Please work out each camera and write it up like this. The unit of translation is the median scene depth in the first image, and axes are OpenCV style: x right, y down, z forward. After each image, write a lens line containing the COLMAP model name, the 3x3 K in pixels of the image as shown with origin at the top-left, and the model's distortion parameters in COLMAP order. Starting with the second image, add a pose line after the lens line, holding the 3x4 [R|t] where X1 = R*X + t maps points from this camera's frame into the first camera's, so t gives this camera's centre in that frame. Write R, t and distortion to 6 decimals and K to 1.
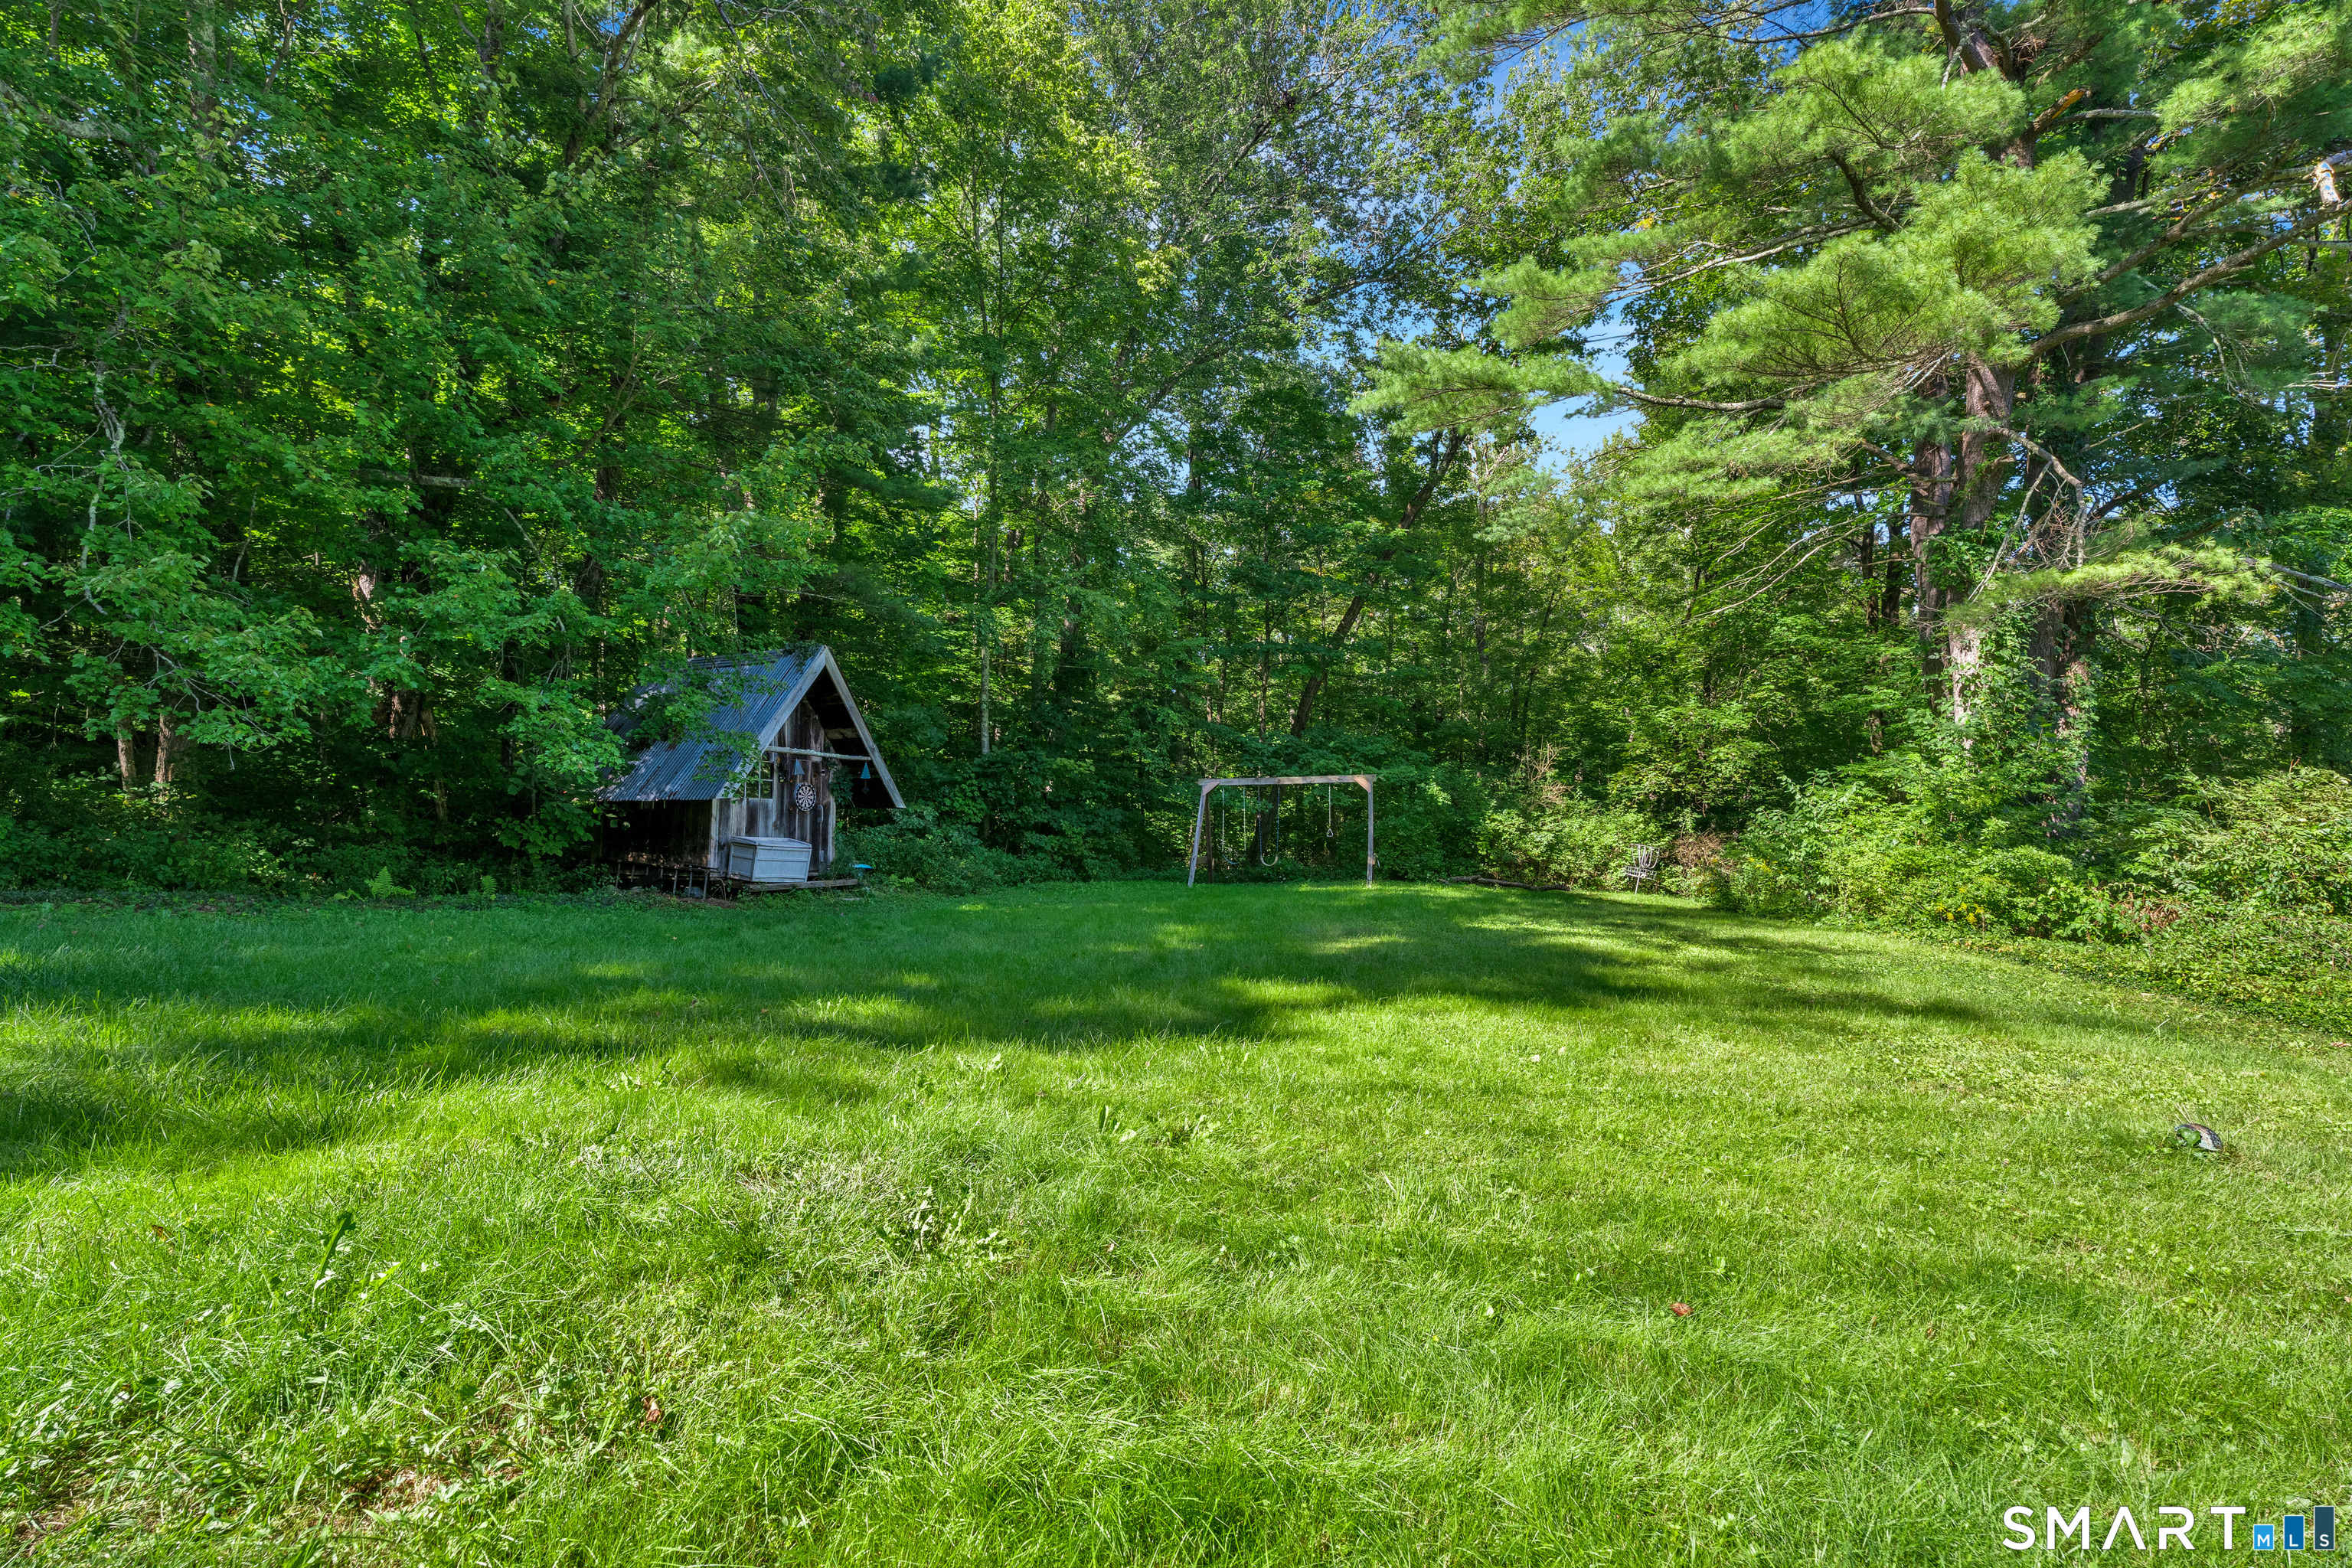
lens RADIAL K [[1057.8, 0, 1176.0], [0, 1057.8, 784.0], [0, 0, 1]] dist [0.001455, 0.000268]
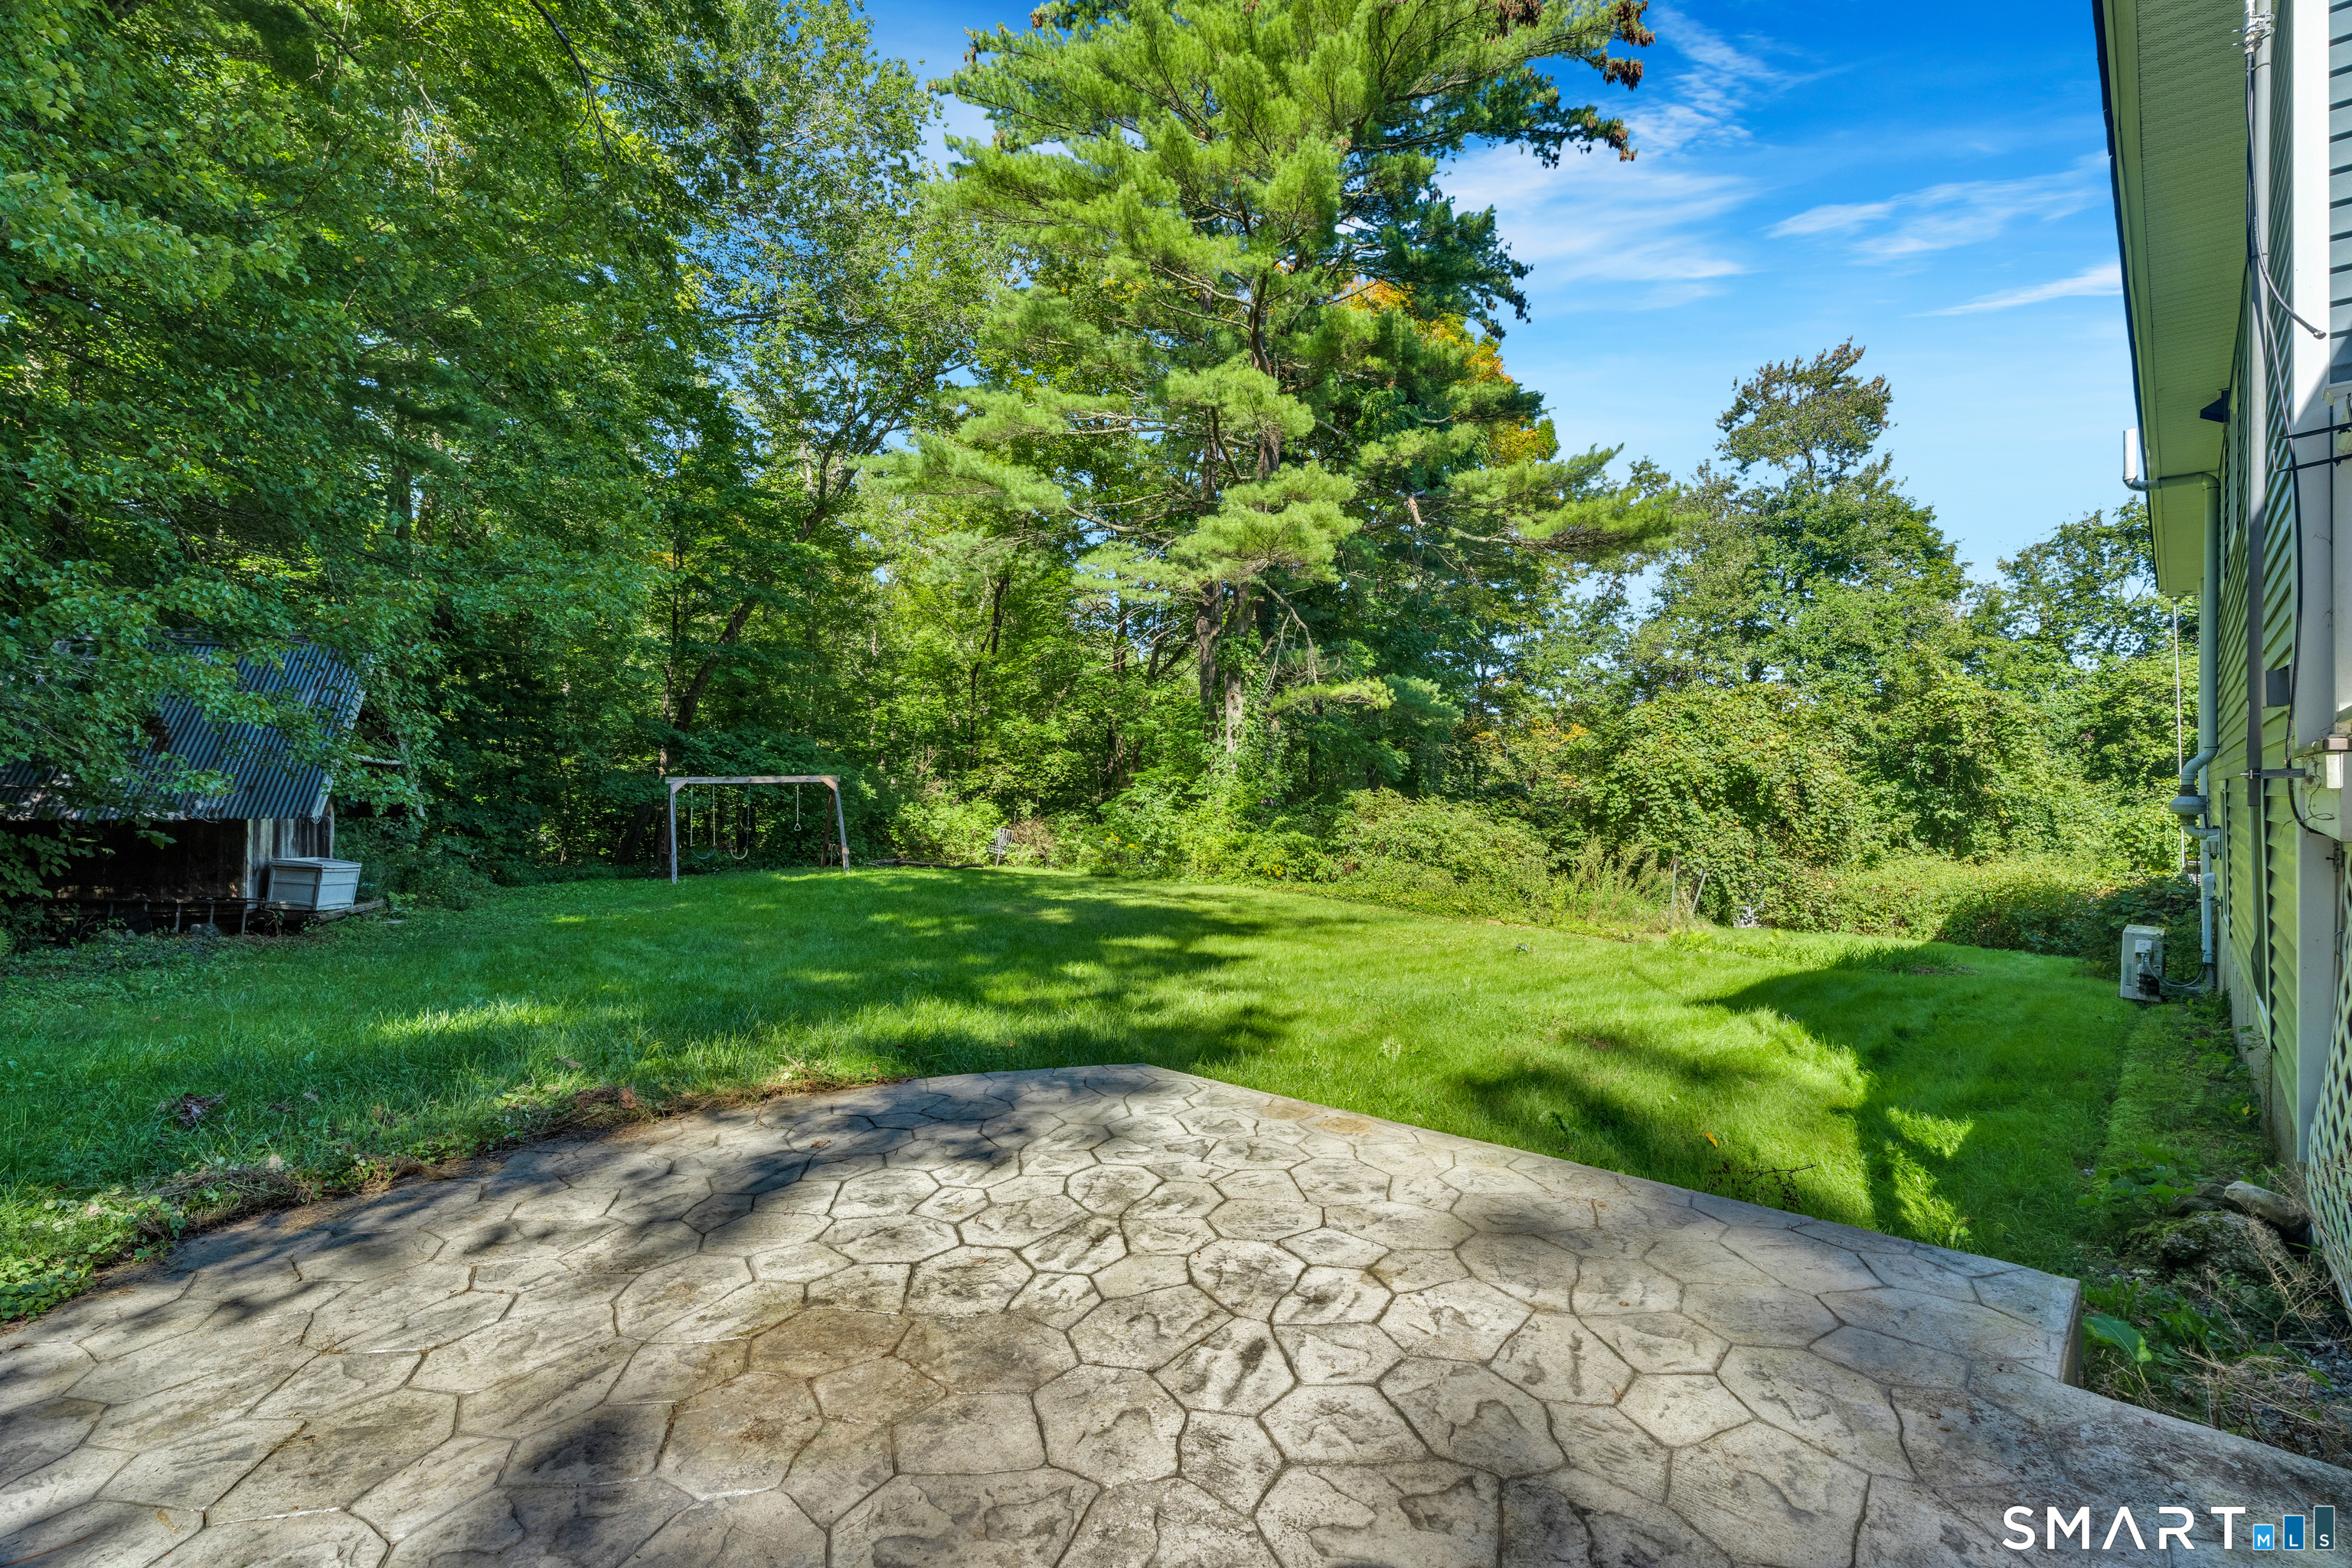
lens RADIAL K [[1057.8, 0, 1176.0], [0, 1057.8, 784.0], [0, 0, 1]] dist [0.001455, 0.000268]
pose [[0.702600, 0.002023, 0.711582, -0.463637], [-0.024359, 0.999478, 0.021209, -0.041141], [-0.711168, -0.032235, 0.702283, -0.089270]]
